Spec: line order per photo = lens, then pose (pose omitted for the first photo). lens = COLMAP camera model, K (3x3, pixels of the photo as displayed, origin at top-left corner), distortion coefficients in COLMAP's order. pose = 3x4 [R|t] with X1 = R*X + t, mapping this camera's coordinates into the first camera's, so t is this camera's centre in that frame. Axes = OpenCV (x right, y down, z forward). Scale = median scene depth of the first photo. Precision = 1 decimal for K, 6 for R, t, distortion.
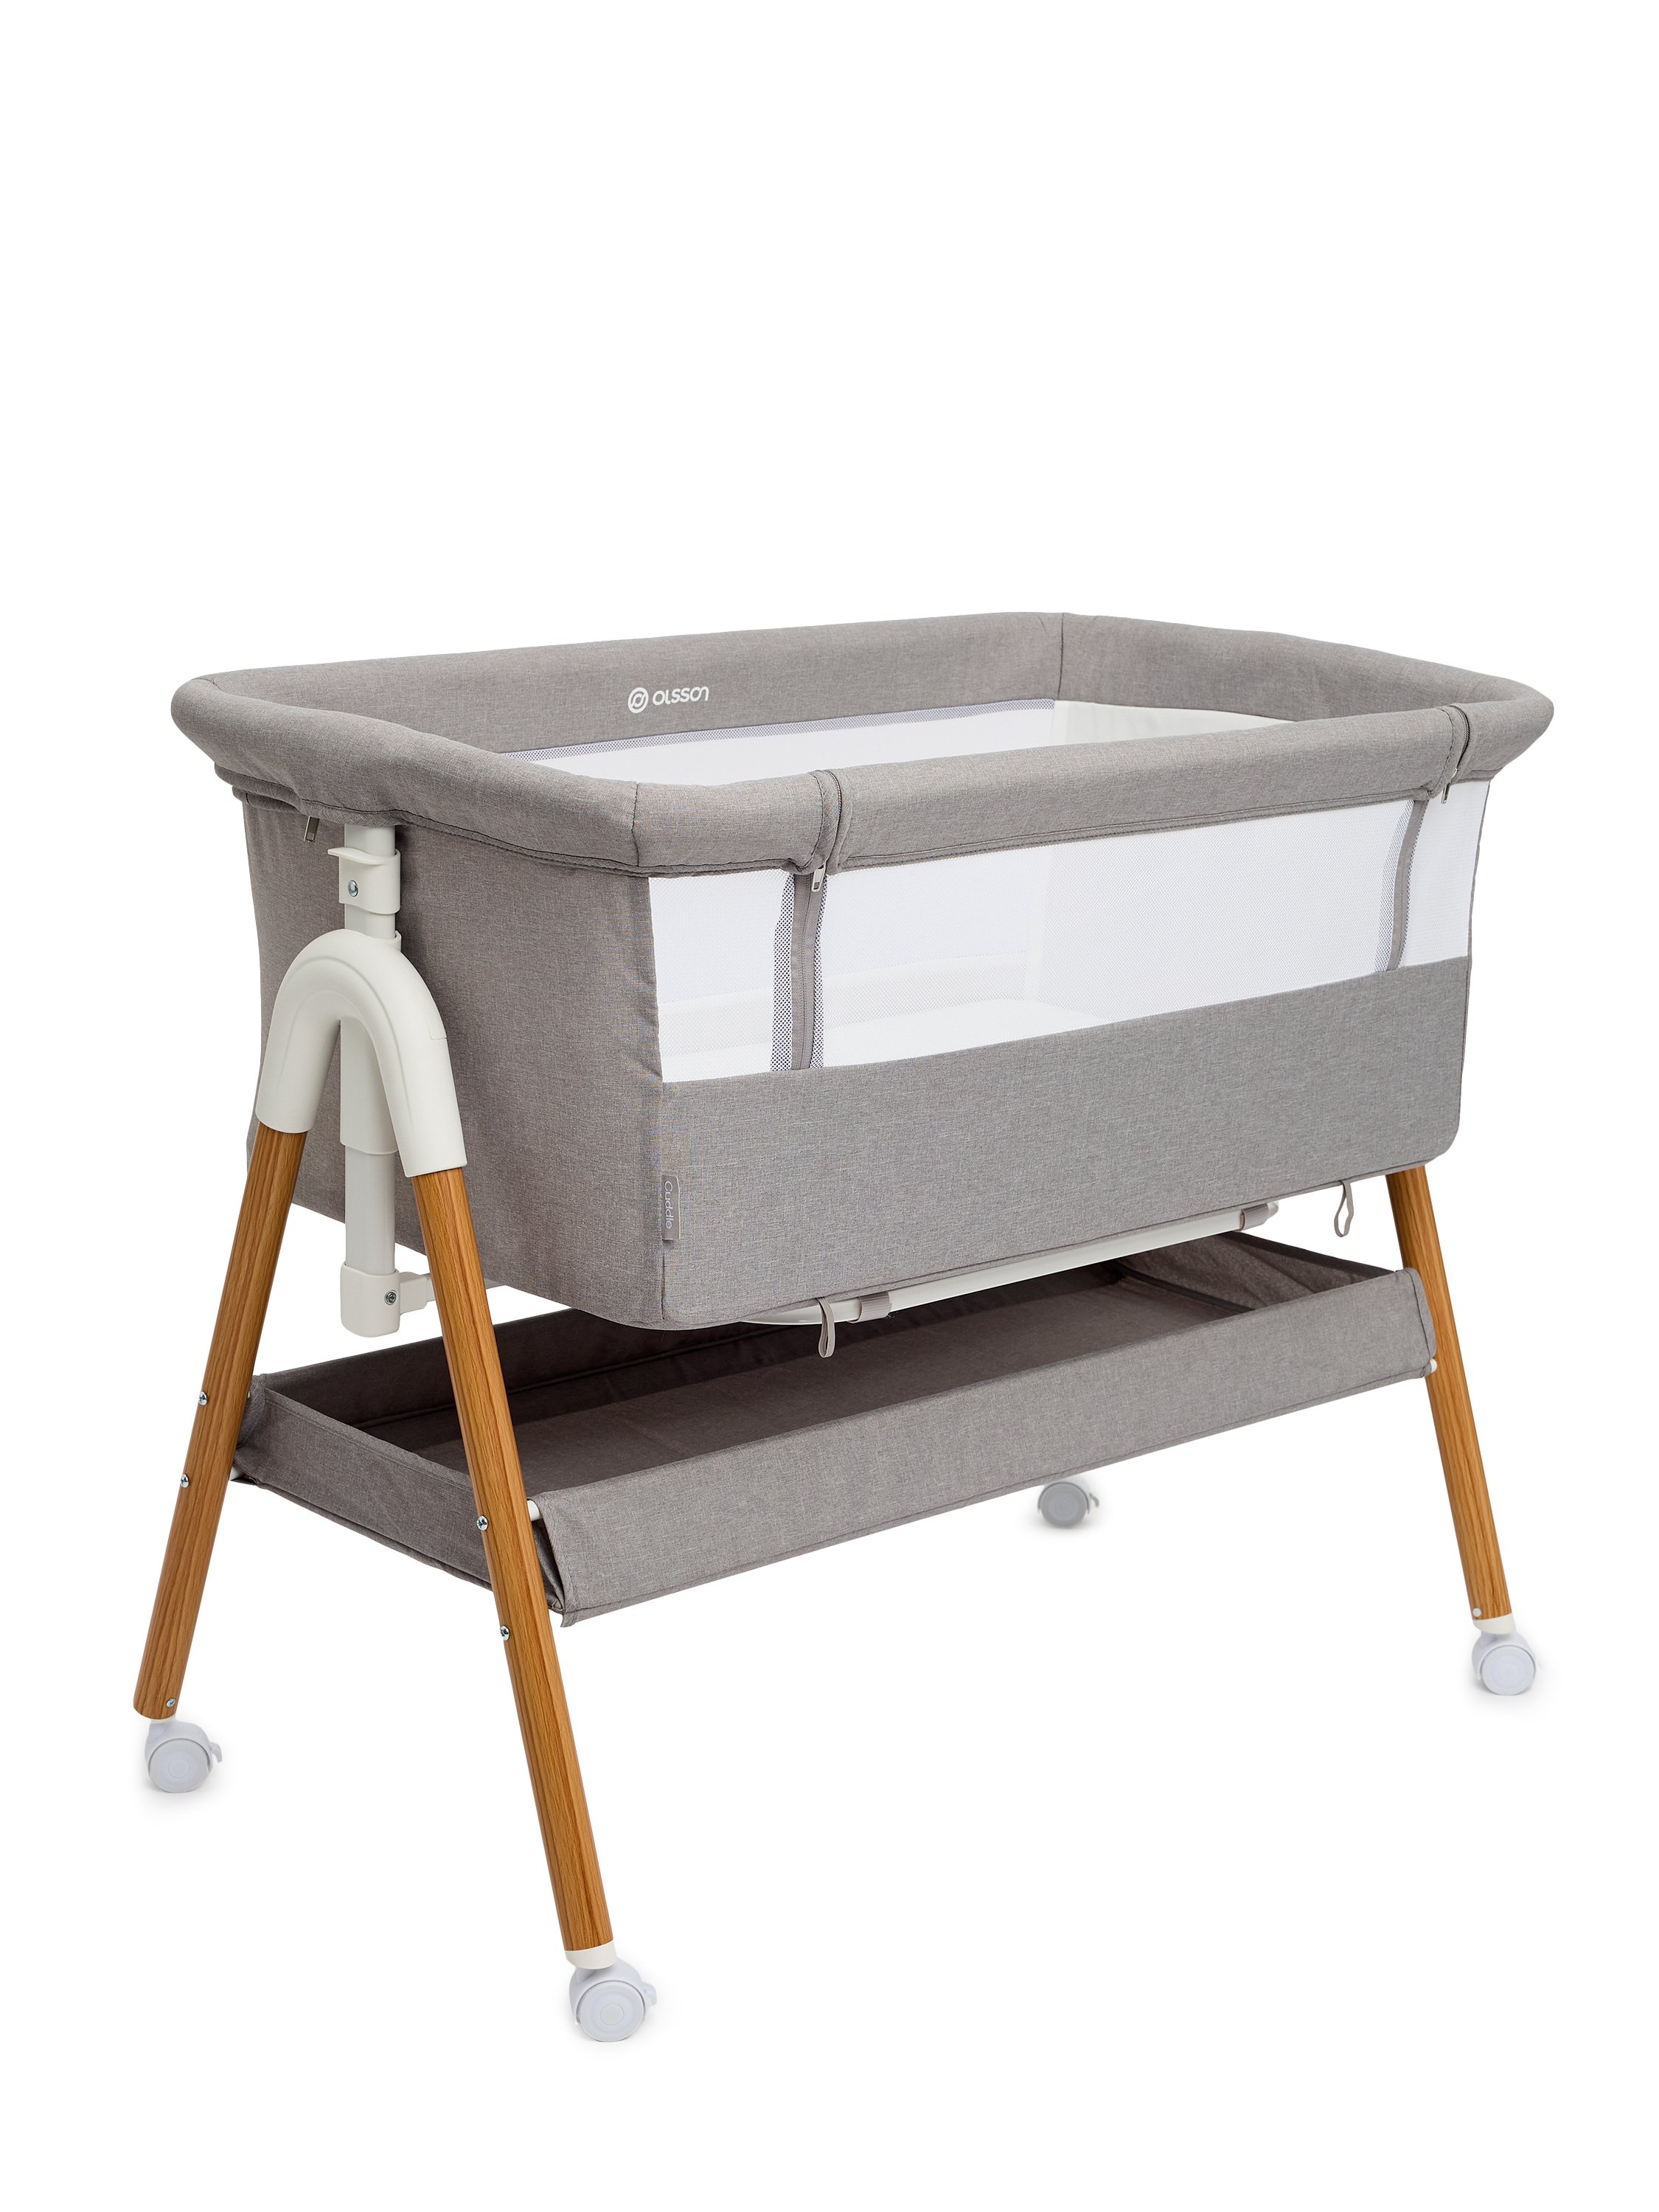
lens RADIAL K [[3975.5, 0, 865.9], [0, 3975.5, 1154.6], [0, 0, 1]] dist [0.012772, 0.000000]
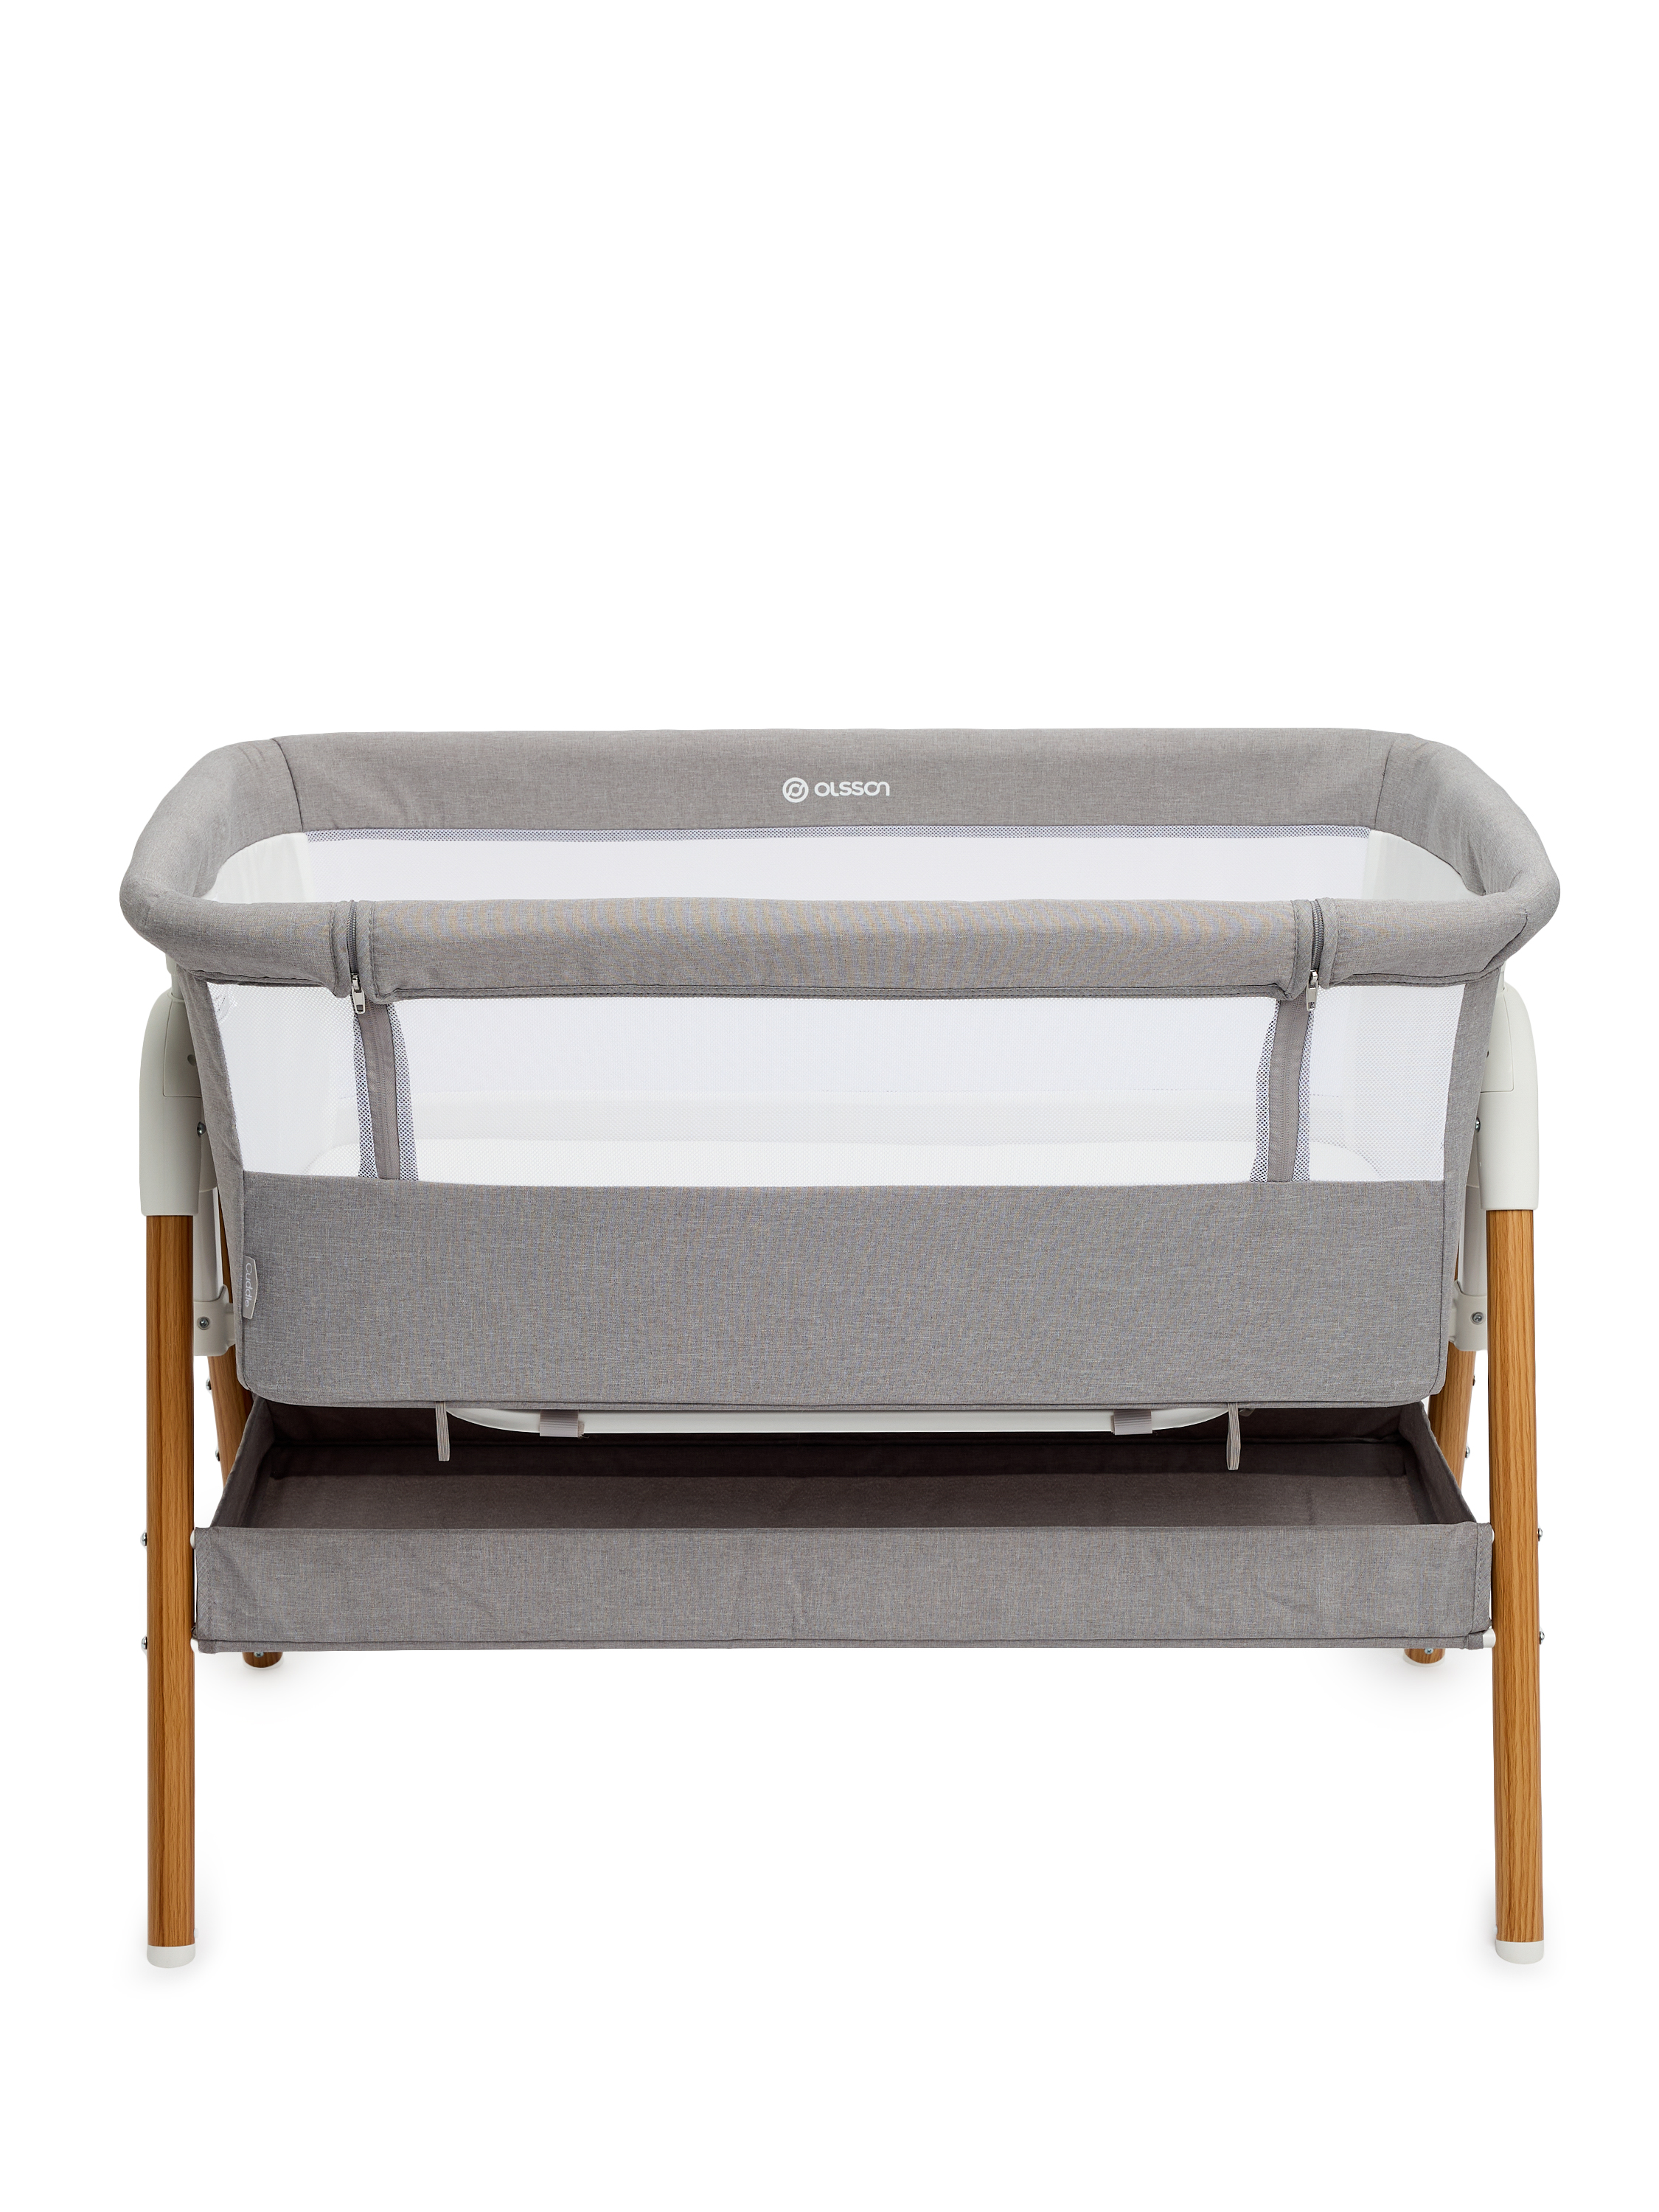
lens RADIAL K [[4332.0, 0, 828.0], [0, 4332.0, 1040.5], [0, 0, 1]] dist [0.054962, 0.000000]
pose [[0.722445, 0.145364, -0.675976, 0.746813], [-0.140900, 0.988087, 0.061896, -0.129670], [0.676920, 0.050529, 0.734320, 0.223136]]
